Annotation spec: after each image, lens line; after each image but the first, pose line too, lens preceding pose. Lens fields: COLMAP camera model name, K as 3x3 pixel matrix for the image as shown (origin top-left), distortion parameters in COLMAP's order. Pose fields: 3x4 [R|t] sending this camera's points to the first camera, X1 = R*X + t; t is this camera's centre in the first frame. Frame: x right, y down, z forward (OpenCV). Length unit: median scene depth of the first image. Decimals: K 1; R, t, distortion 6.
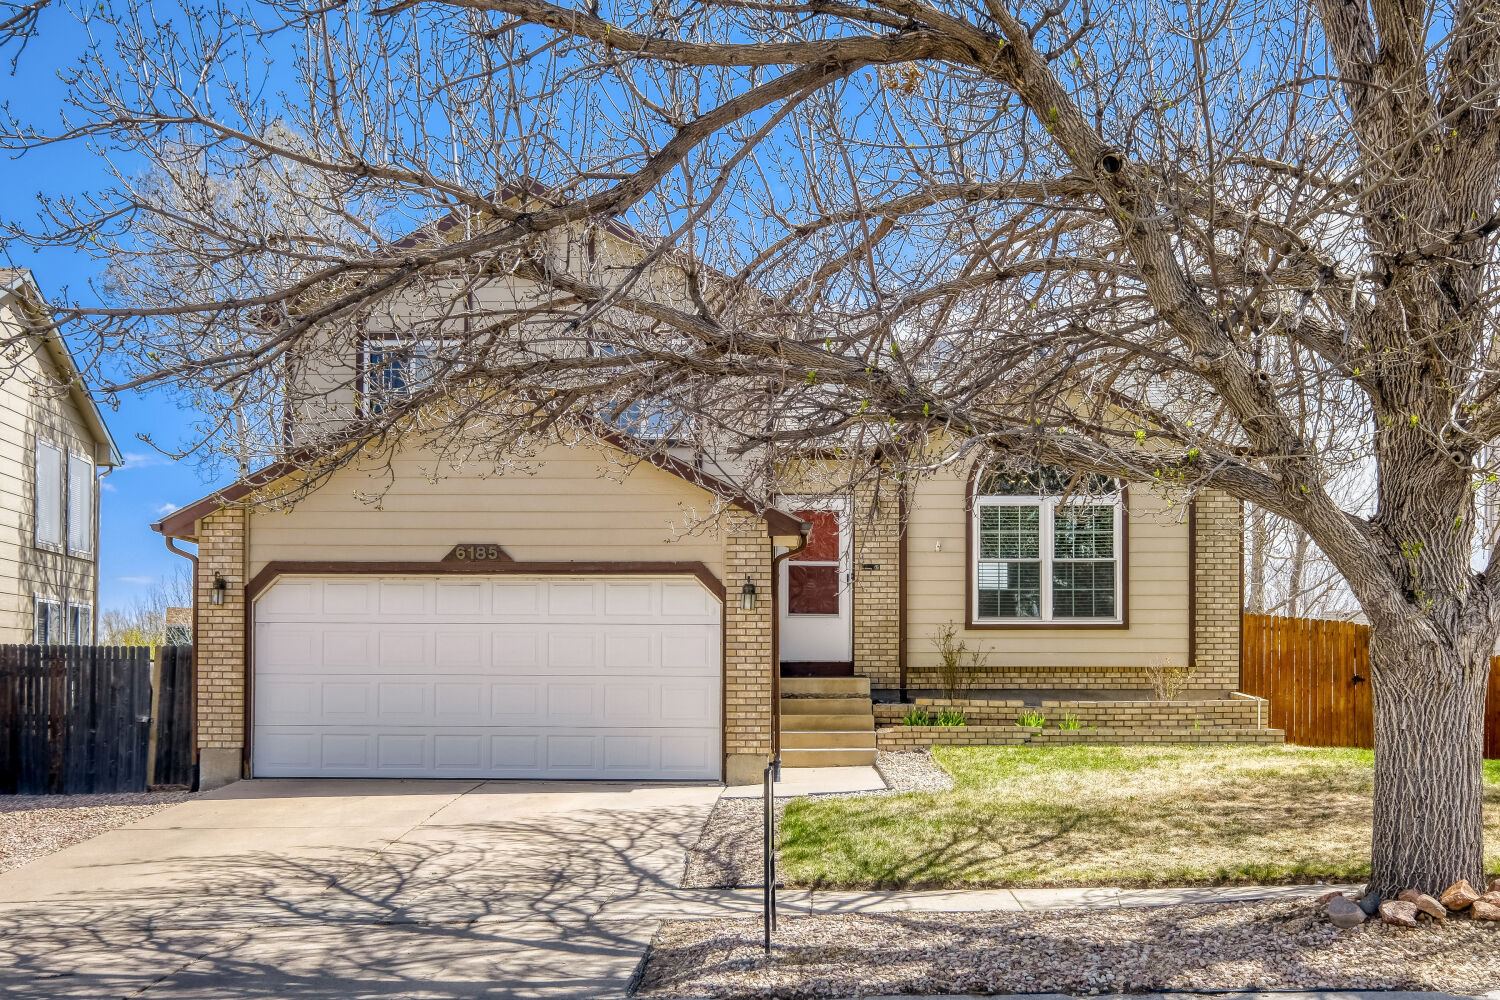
lens RADIAL K [[1564.1, 0, 750.7], [0, 1564.1, 501.1], [0, 0, 1]] dist [-0.004650, 0.000000]
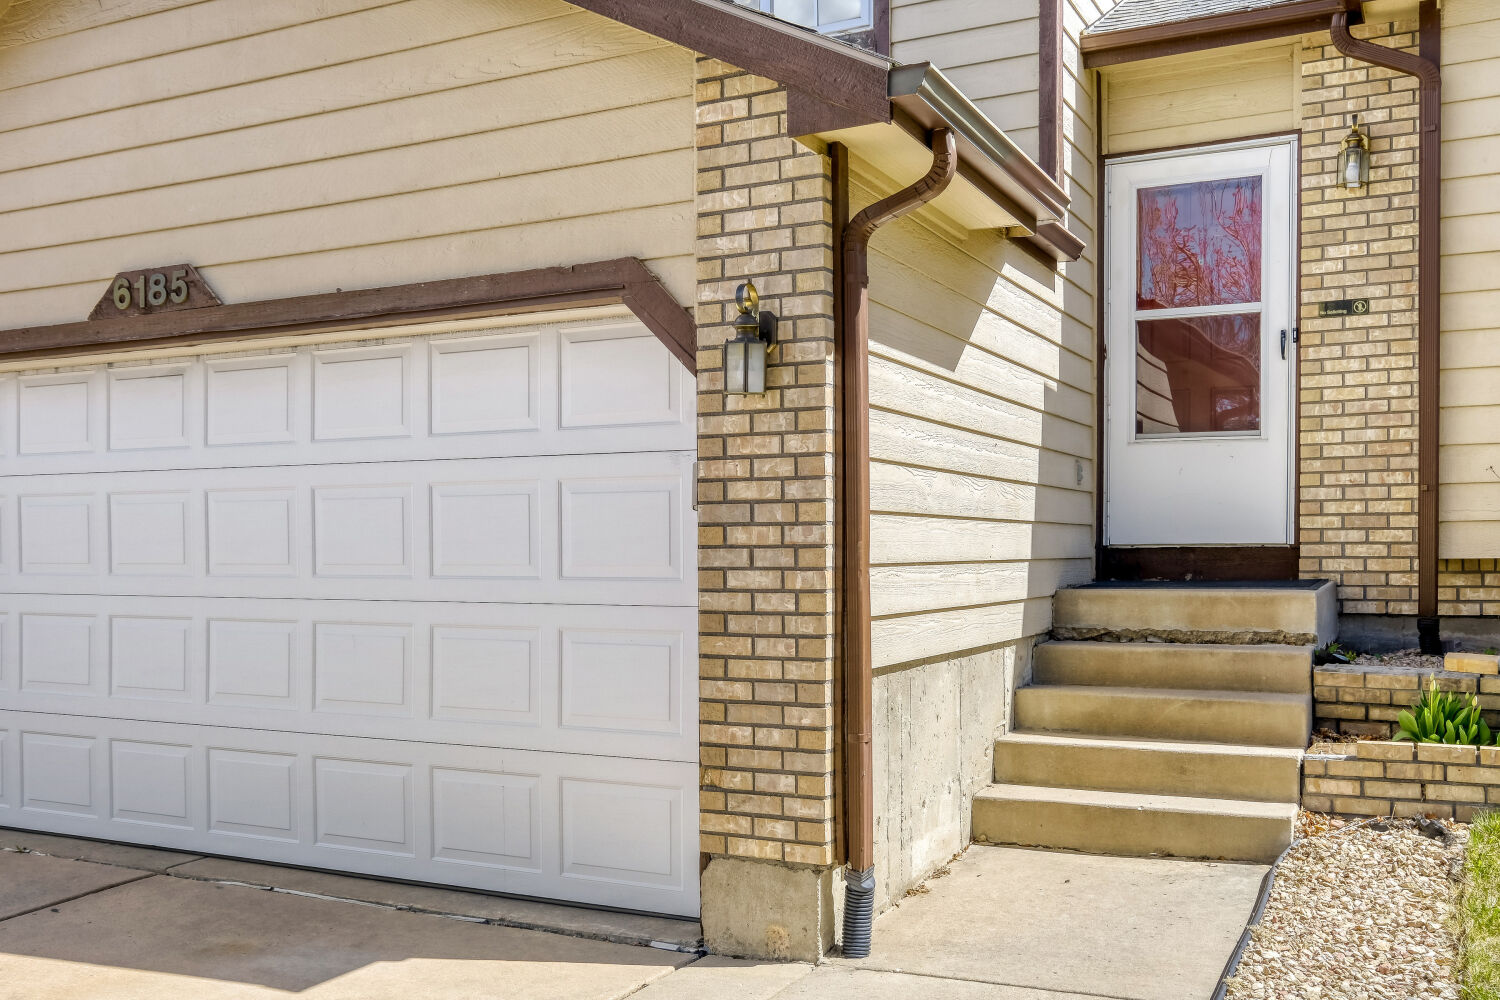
lens RADIAL K [[1402.9, 0, 755.0], [0, 1402.9, 535.4], [0, 0, 1]] dist [0.001670, 0.000000]
pose [[0.901419, -0.010638, -0.432816, 0.103625], [0.056680, 0.993994, 0.093615, 0.062685], [0.429221, -0.108918, 0.896608, 0.662692]]
